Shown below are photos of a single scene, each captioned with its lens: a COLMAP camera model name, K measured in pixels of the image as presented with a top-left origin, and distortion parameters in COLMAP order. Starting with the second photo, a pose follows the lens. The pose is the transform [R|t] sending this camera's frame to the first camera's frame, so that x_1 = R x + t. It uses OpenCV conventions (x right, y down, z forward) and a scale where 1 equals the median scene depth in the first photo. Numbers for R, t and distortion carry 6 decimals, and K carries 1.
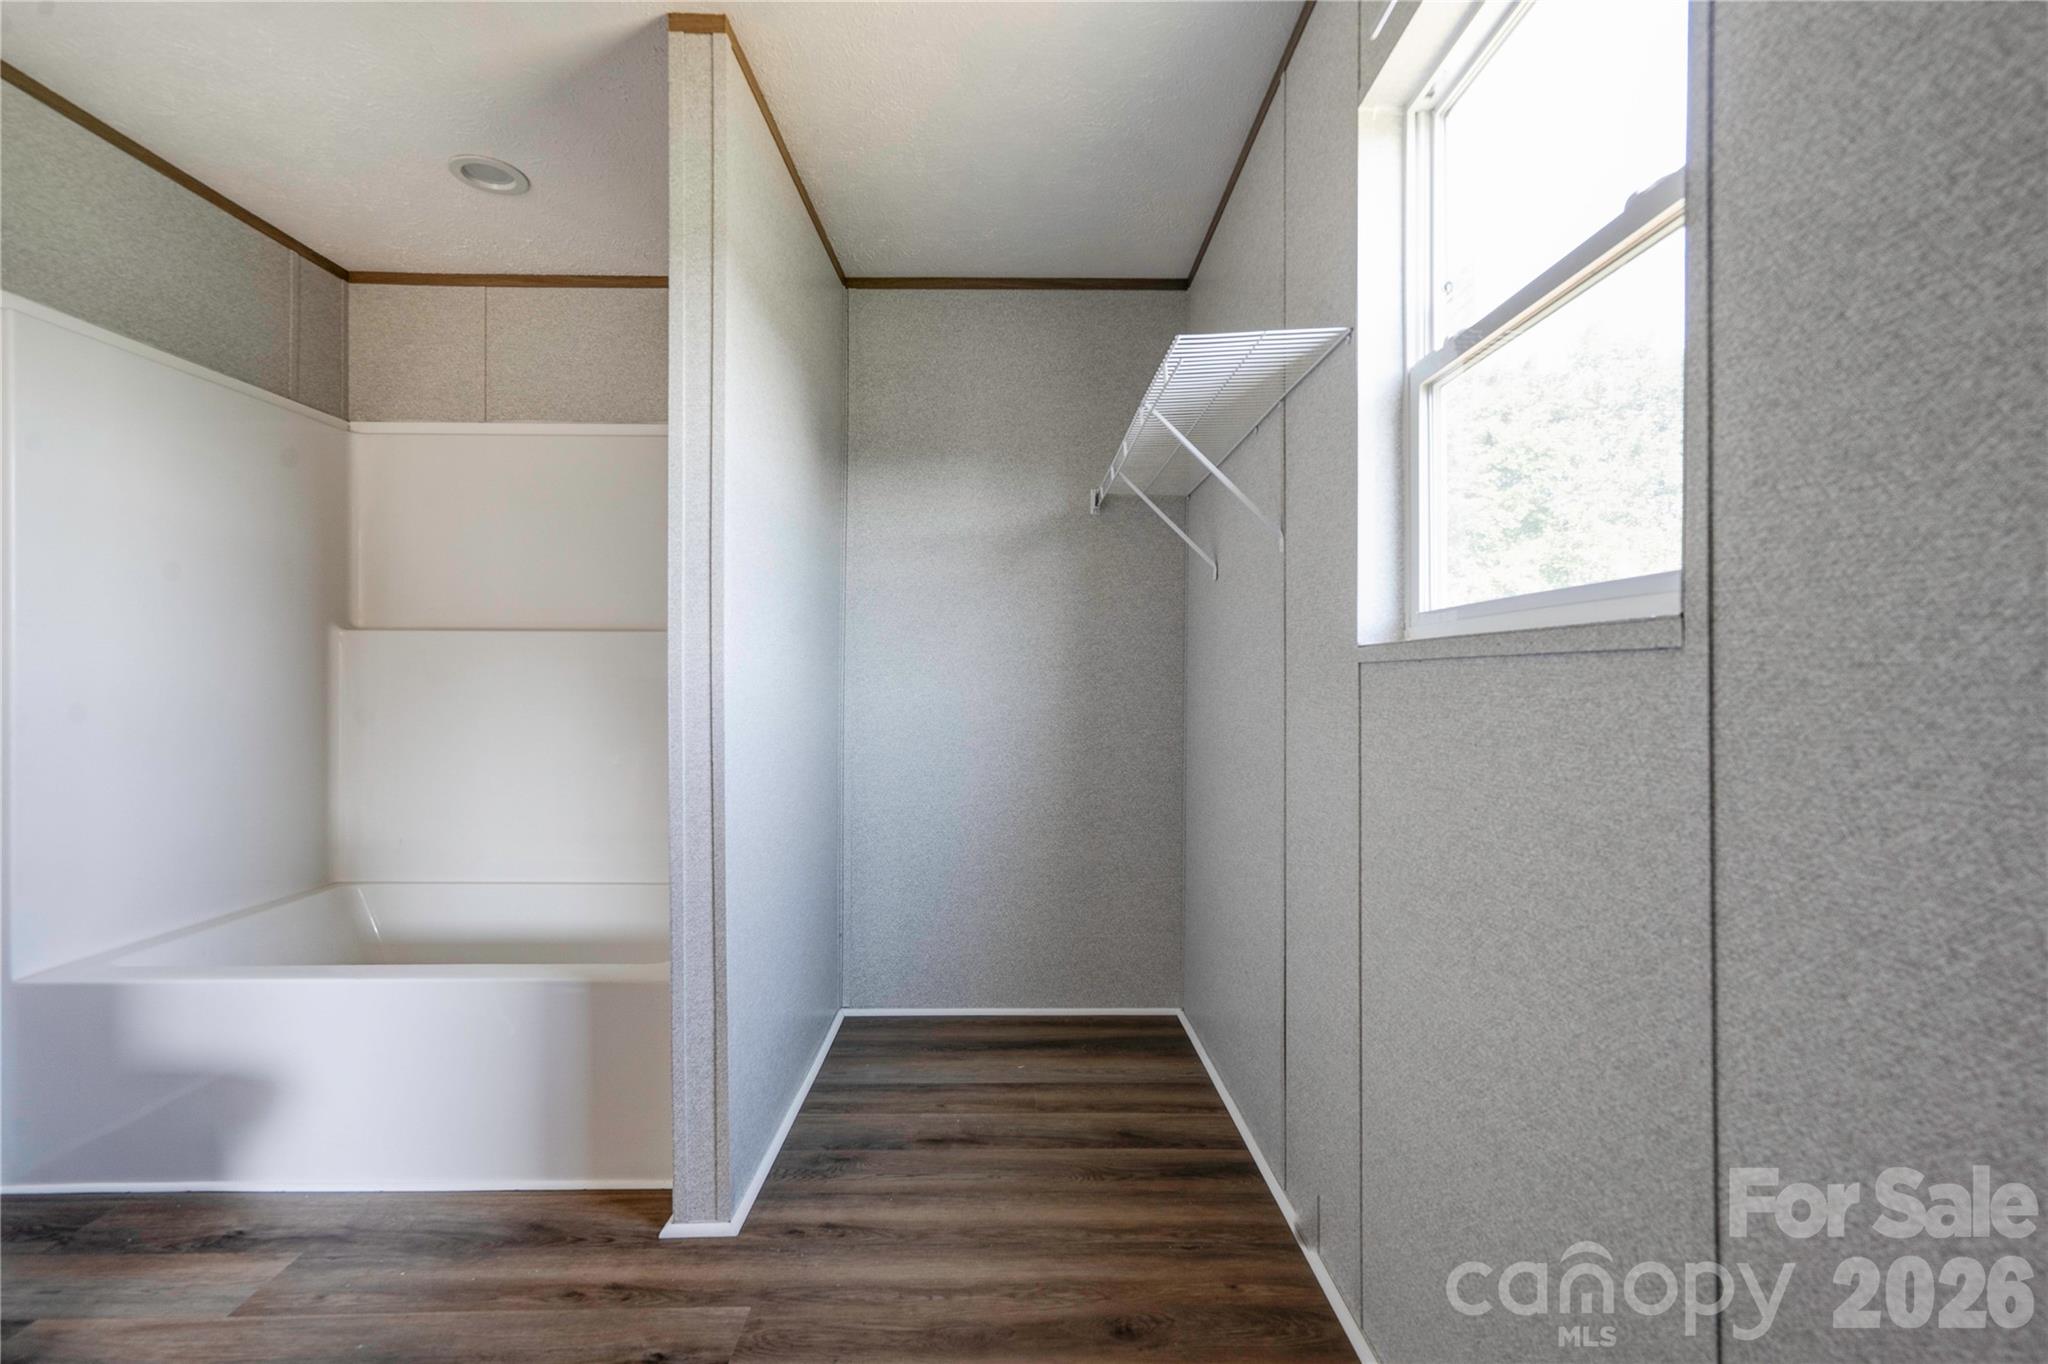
lens RADIAL K [[942.6, 0, 1021.2], [0, 942.6, 677.7], [0, 0, 1]] dist [0.003764, 0.001537]
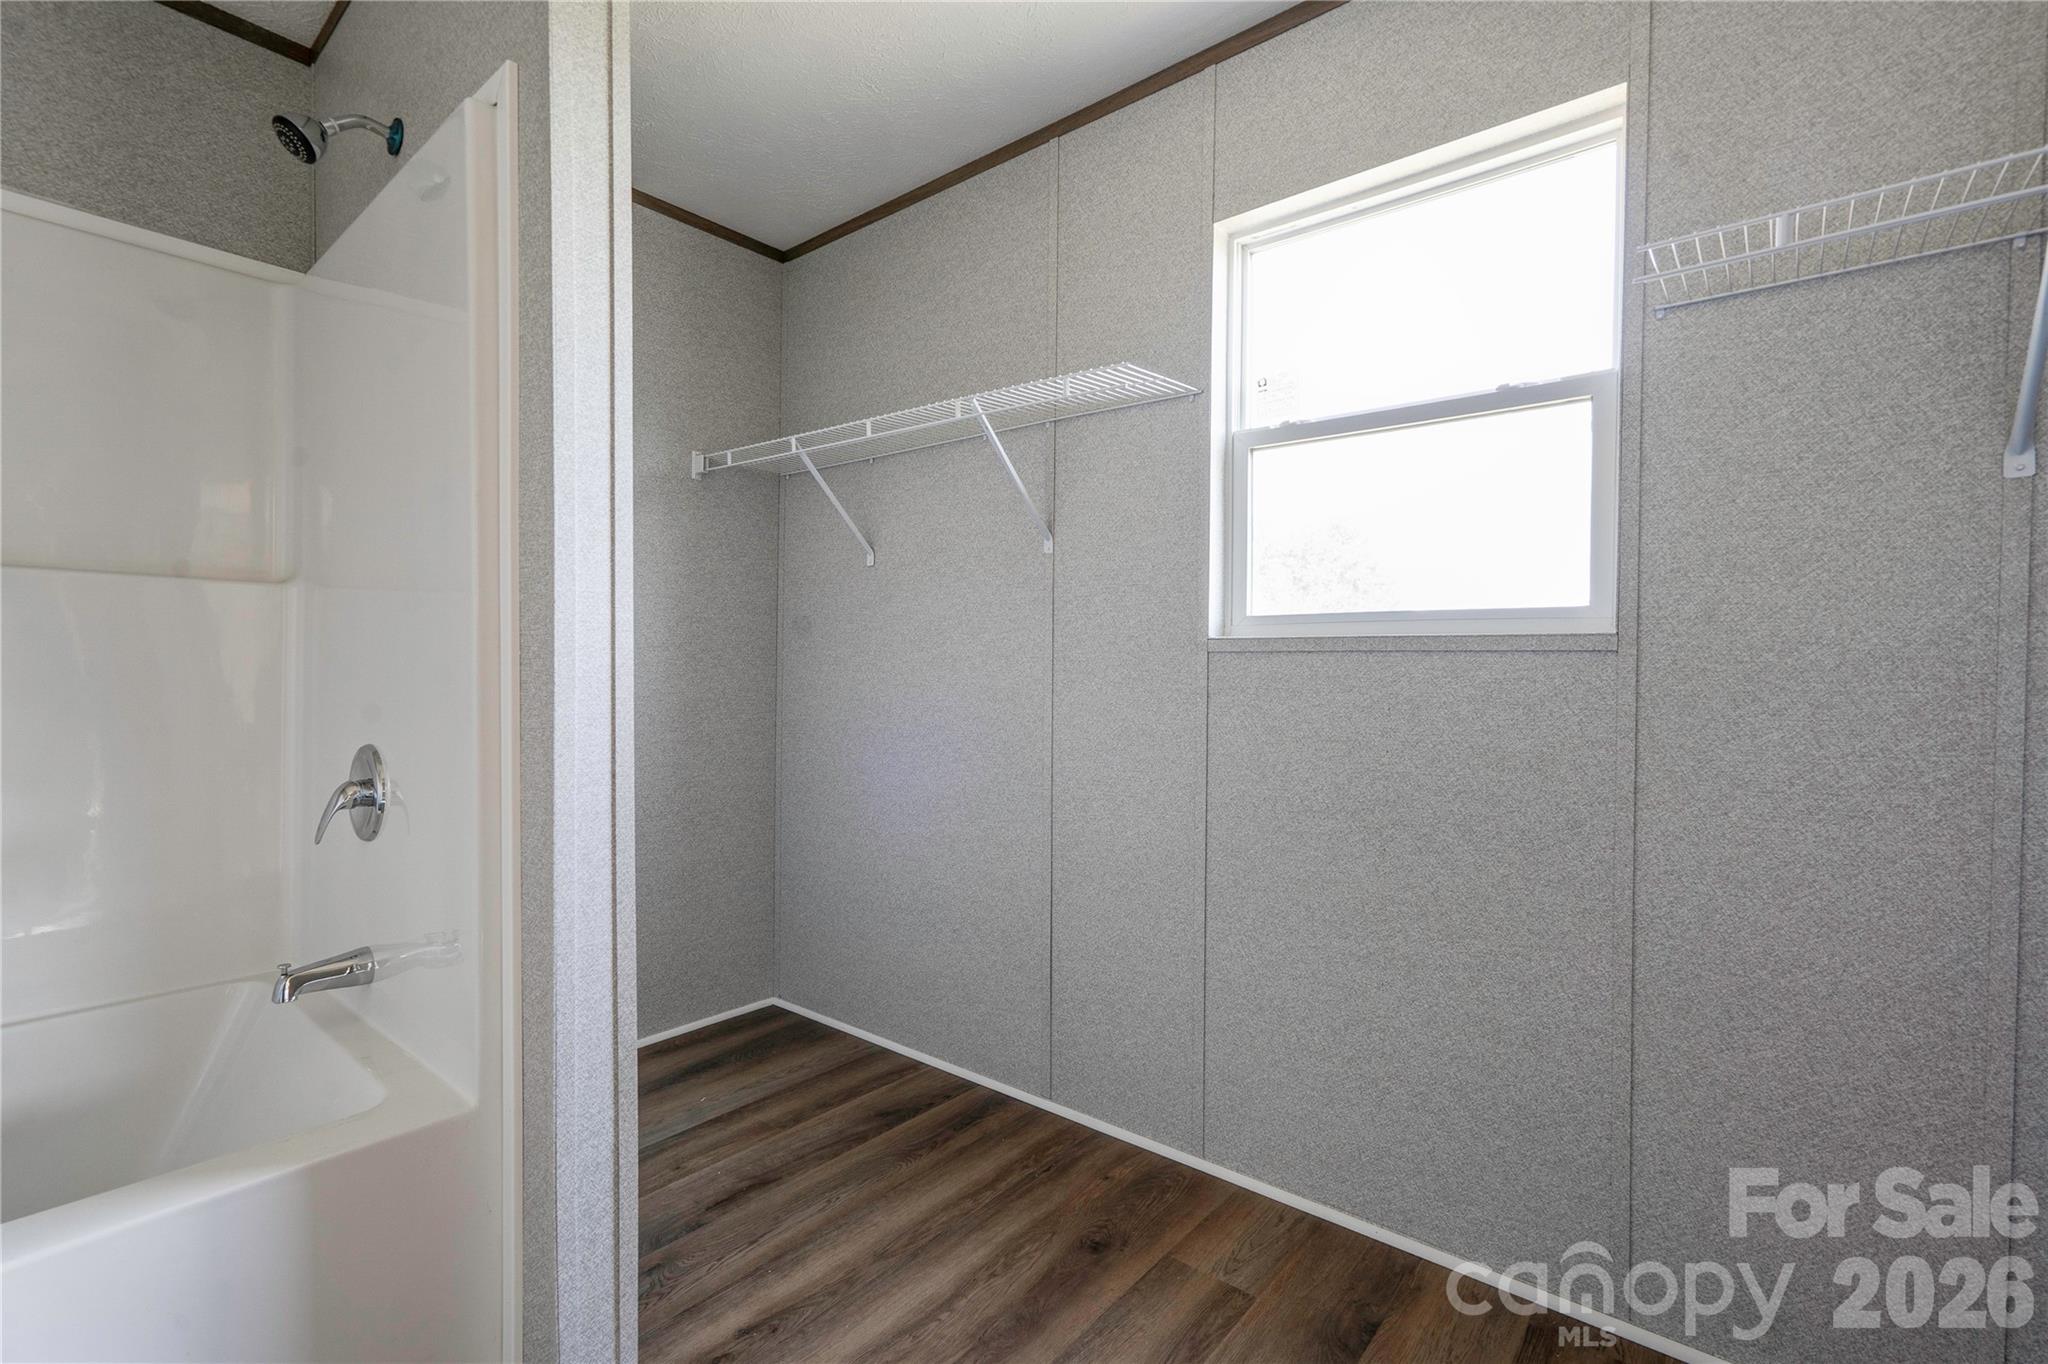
lens RADIAL K [[925.2, 0, 1008.3], [0, 925.2, 676.4], [0, 0, 1]] dist [-0.002777, 0.008679]
pose [[0.648285, -0.002261, 0.761395, -0.645479], [-0.010608, 0.999872, 0.012002, 0.004269], [-0.761324, -0.015857, 0.648178, 0.310153]]
